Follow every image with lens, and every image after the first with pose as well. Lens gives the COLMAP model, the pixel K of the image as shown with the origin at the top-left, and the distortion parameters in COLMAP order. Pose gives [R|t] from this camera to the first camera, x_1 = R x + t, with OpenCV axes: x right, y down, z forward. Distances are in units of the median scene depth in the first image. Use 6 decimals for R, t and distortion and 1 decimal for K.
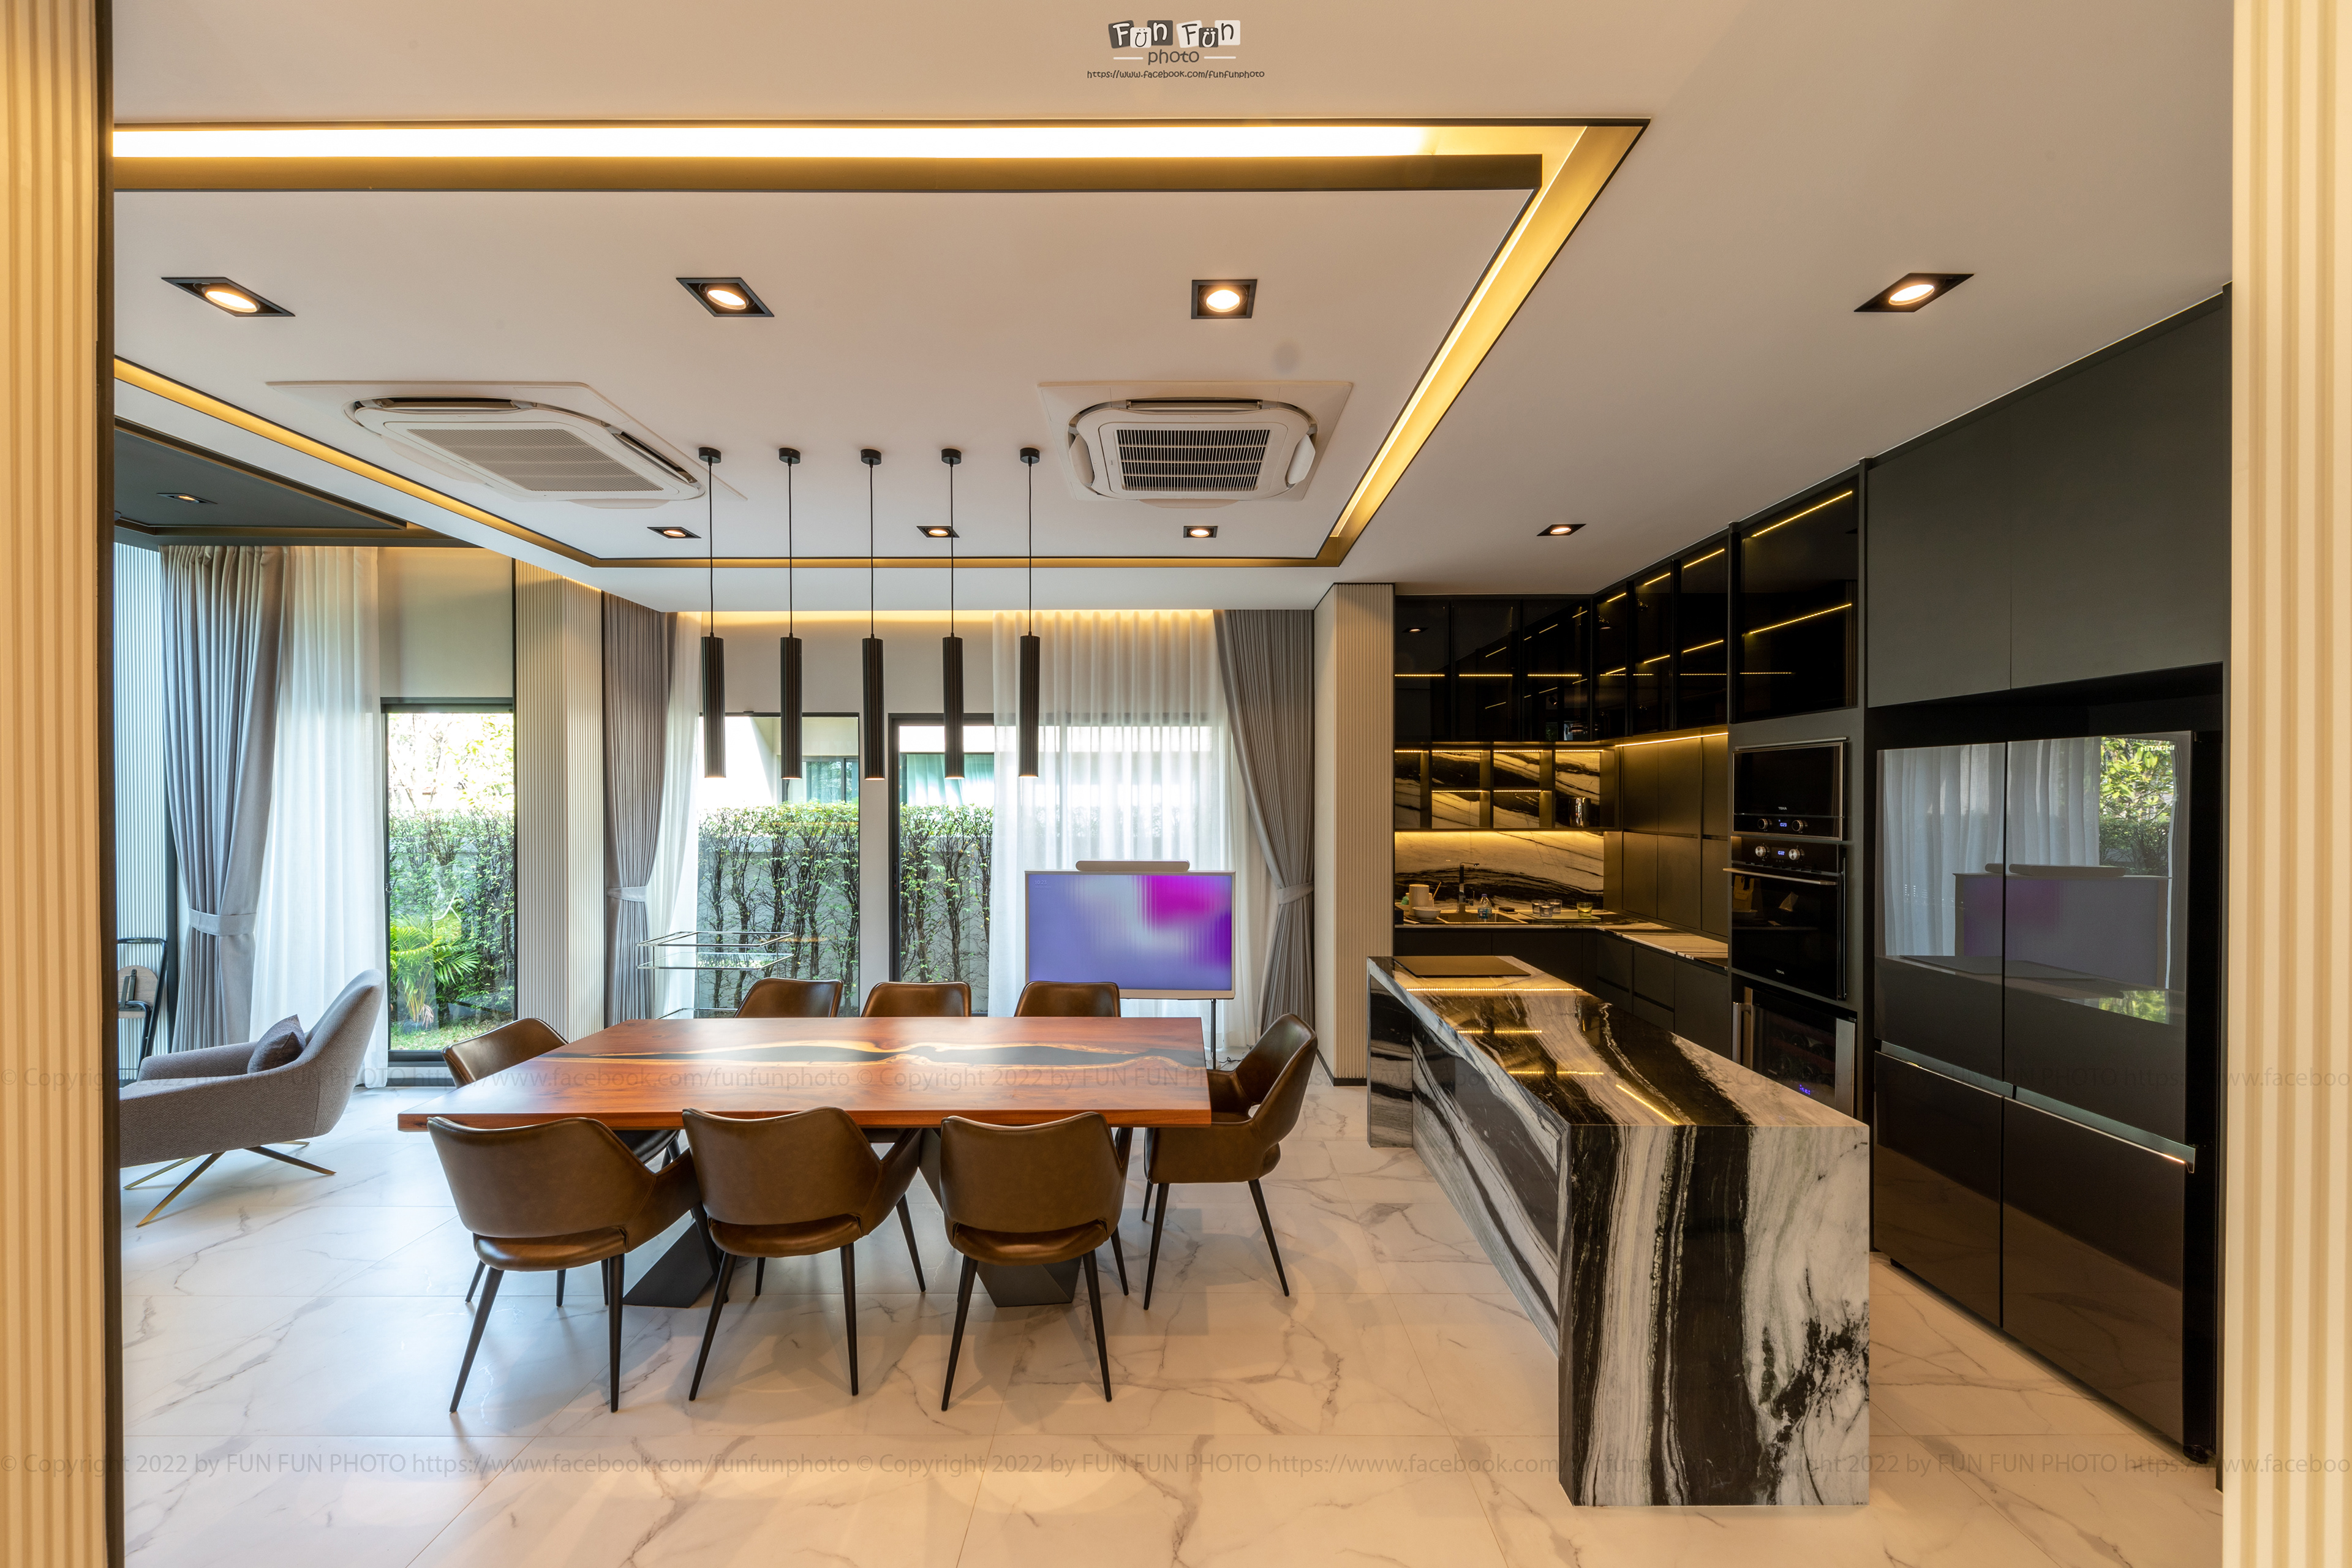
lens RADIAL K [[804.5, 0, 1169.5], [0, 804.5, 801.9], [0, 0, 1]] dist [0.018593, -0.008307]
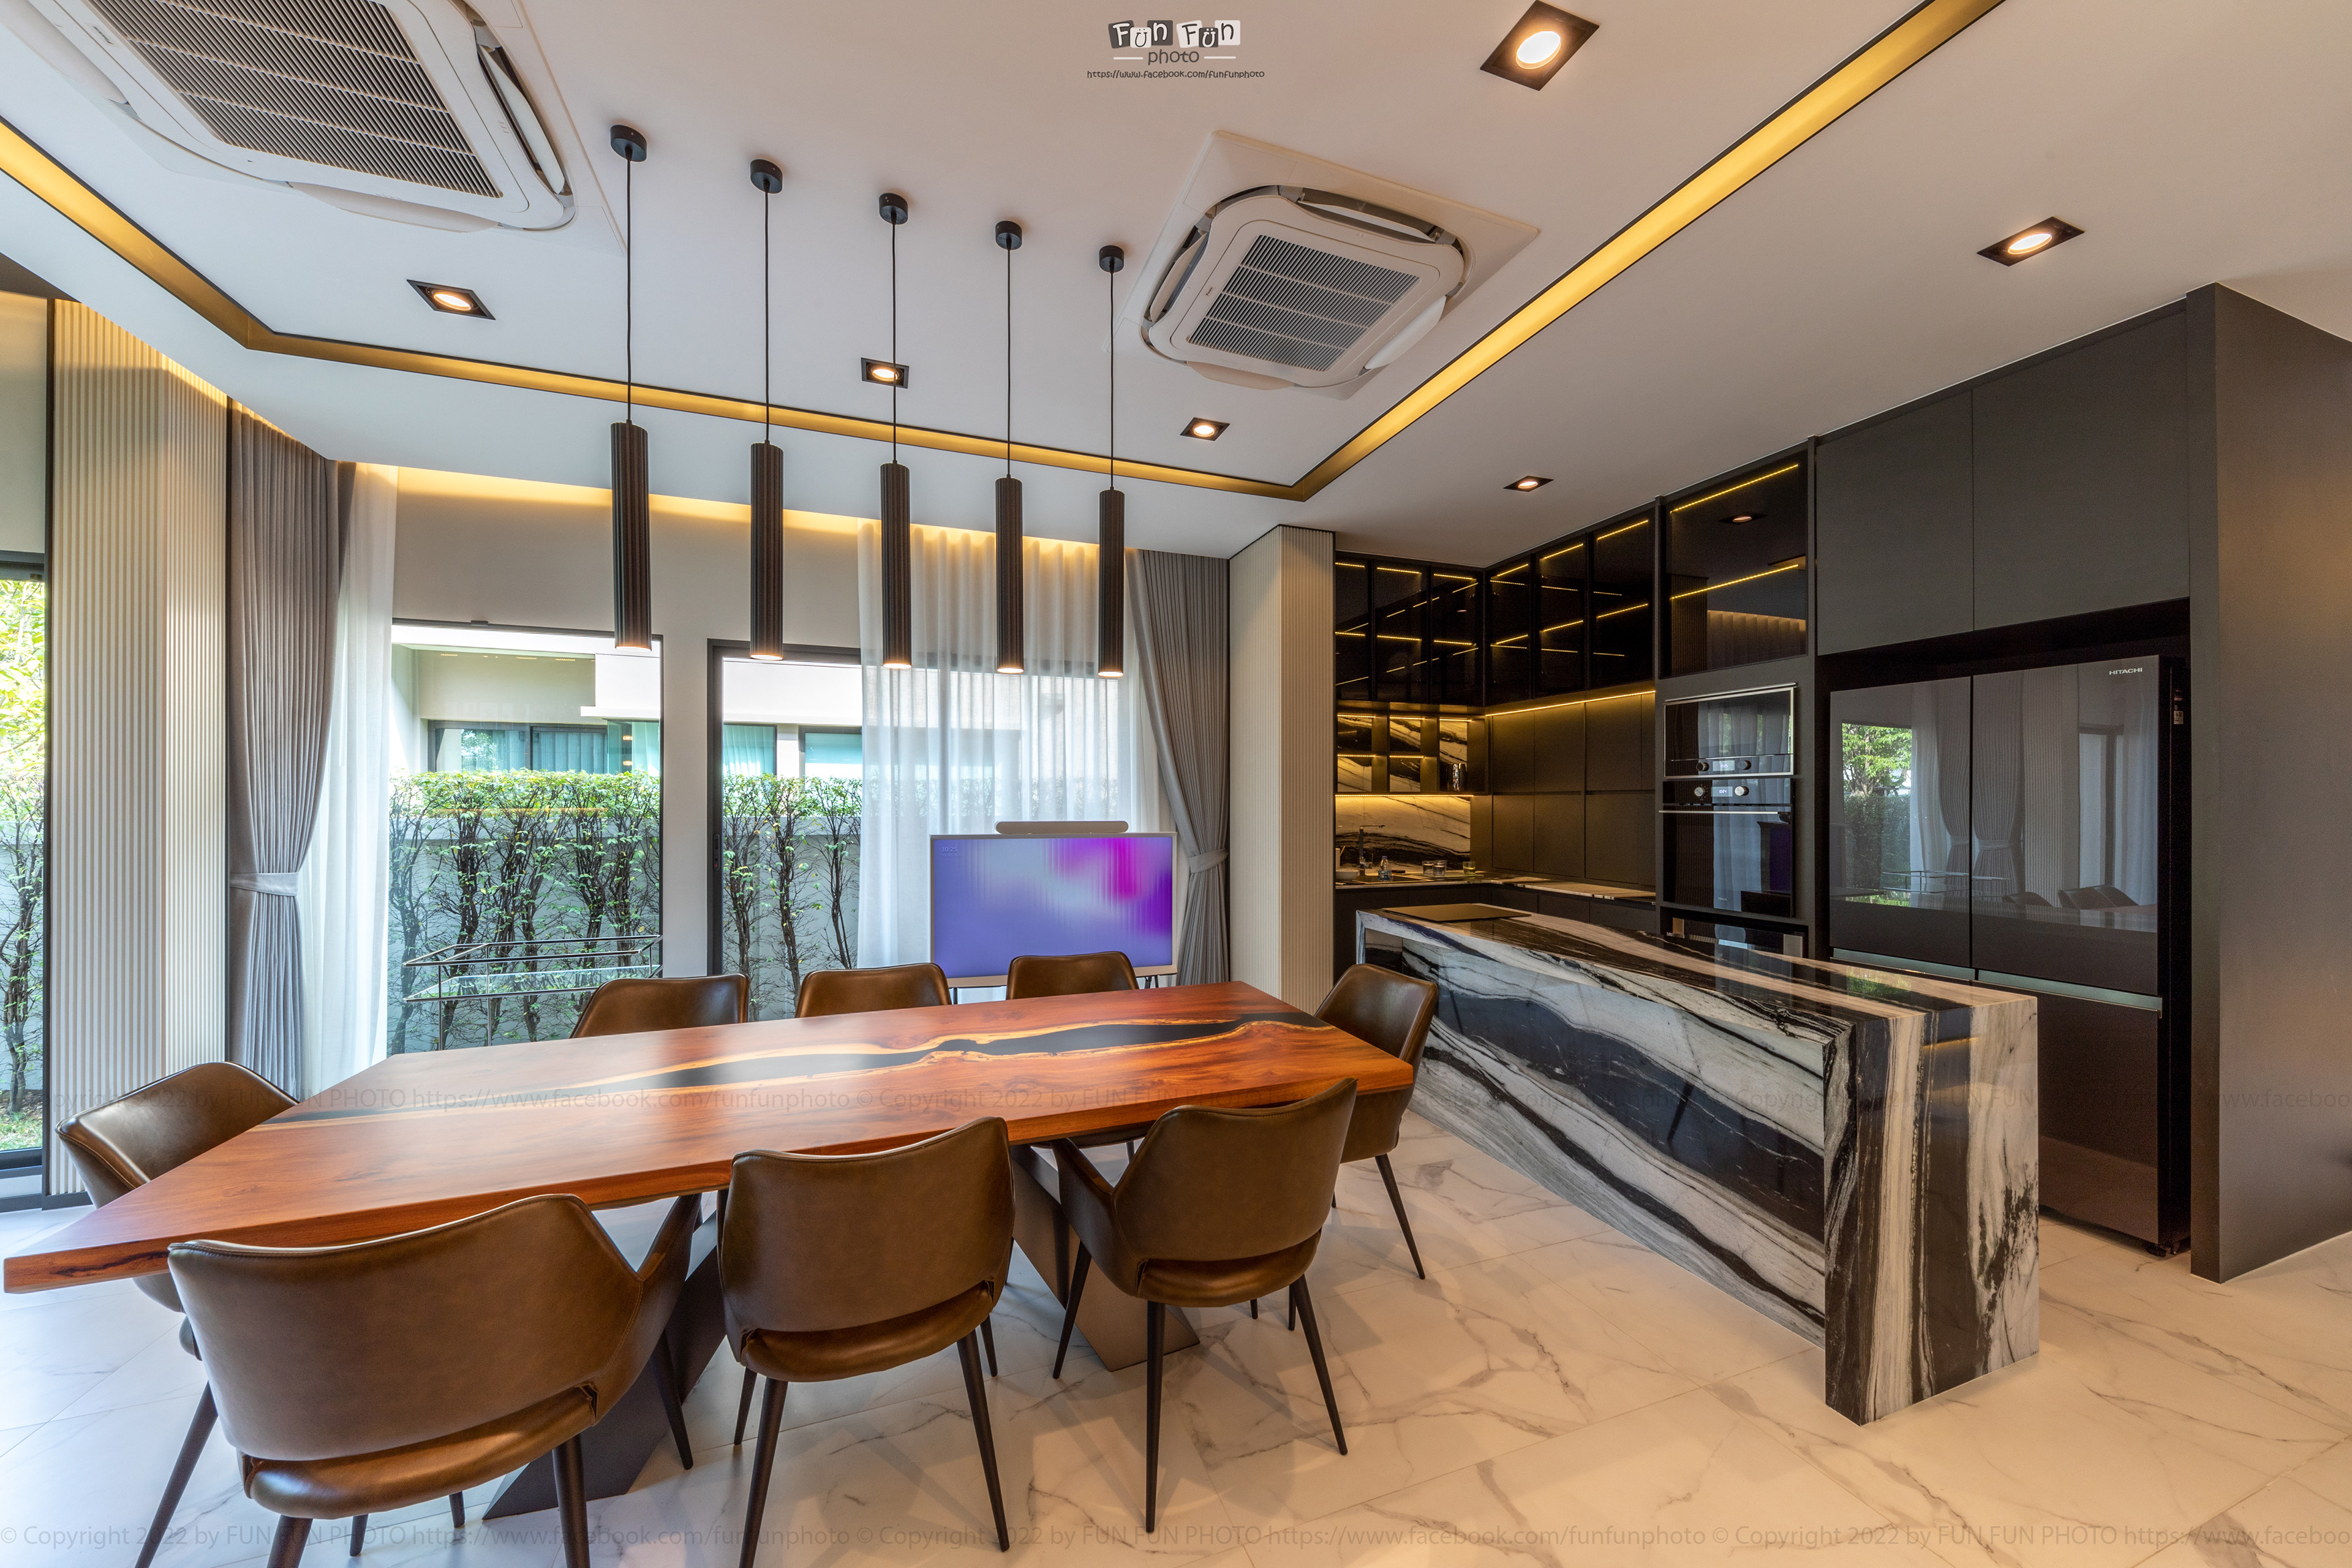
lens RADIAL K [[804.5, 0, 1169.5], [0, 804.5, 801.9], [0, 0, 1]] dist [0.018593, -0.008307]
pose [[0.938450, 0.000975, 0.345413, -0.242541], [0.001885, 0.999967, -0.007942, 0.061022], [-0.345409, 0.008105, 0.938417, 0.160231]]
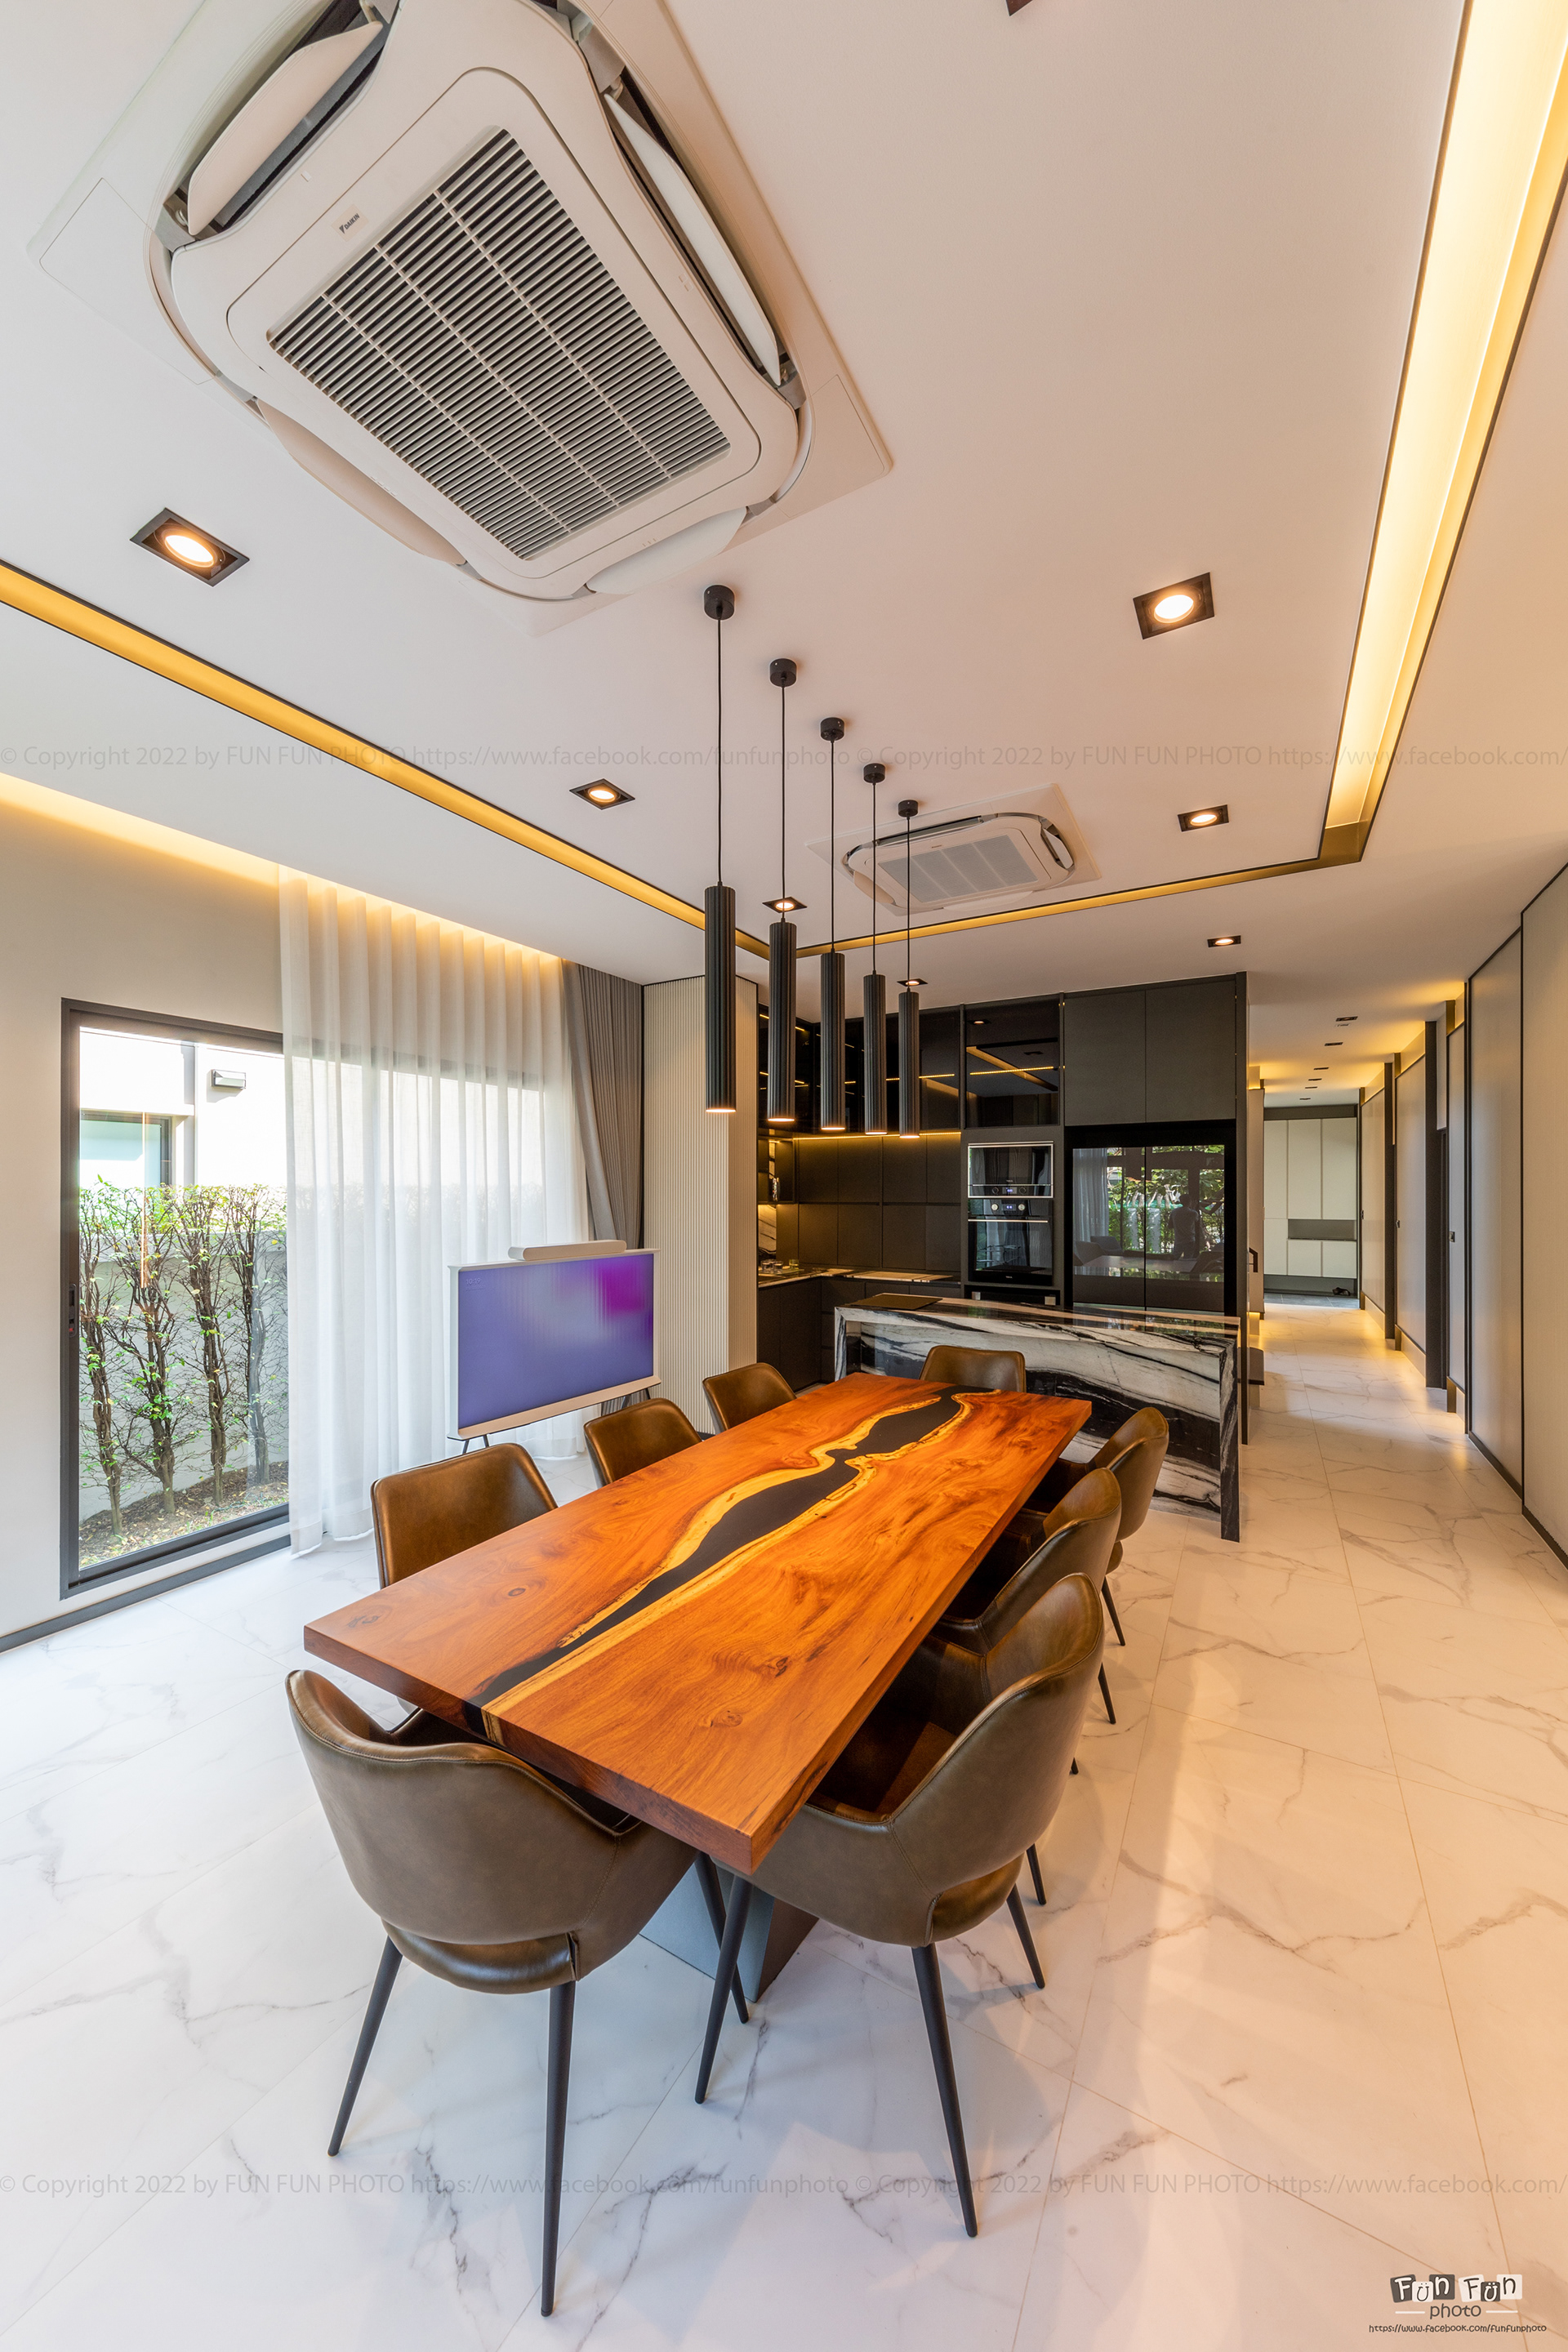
lens RADIAL K [[809.9, 0, 787.6], [0, 809.9, 1193.8], [0, 0, 1]] dist [0.025145, -0.009731]
pose [[0.496139, -0.003999, 0.868234, -0.688899], [0.006744, 0.999977, 0.000752, 0.021811], [-0.868217, 0.005482, 0.496155, 0.400628]]
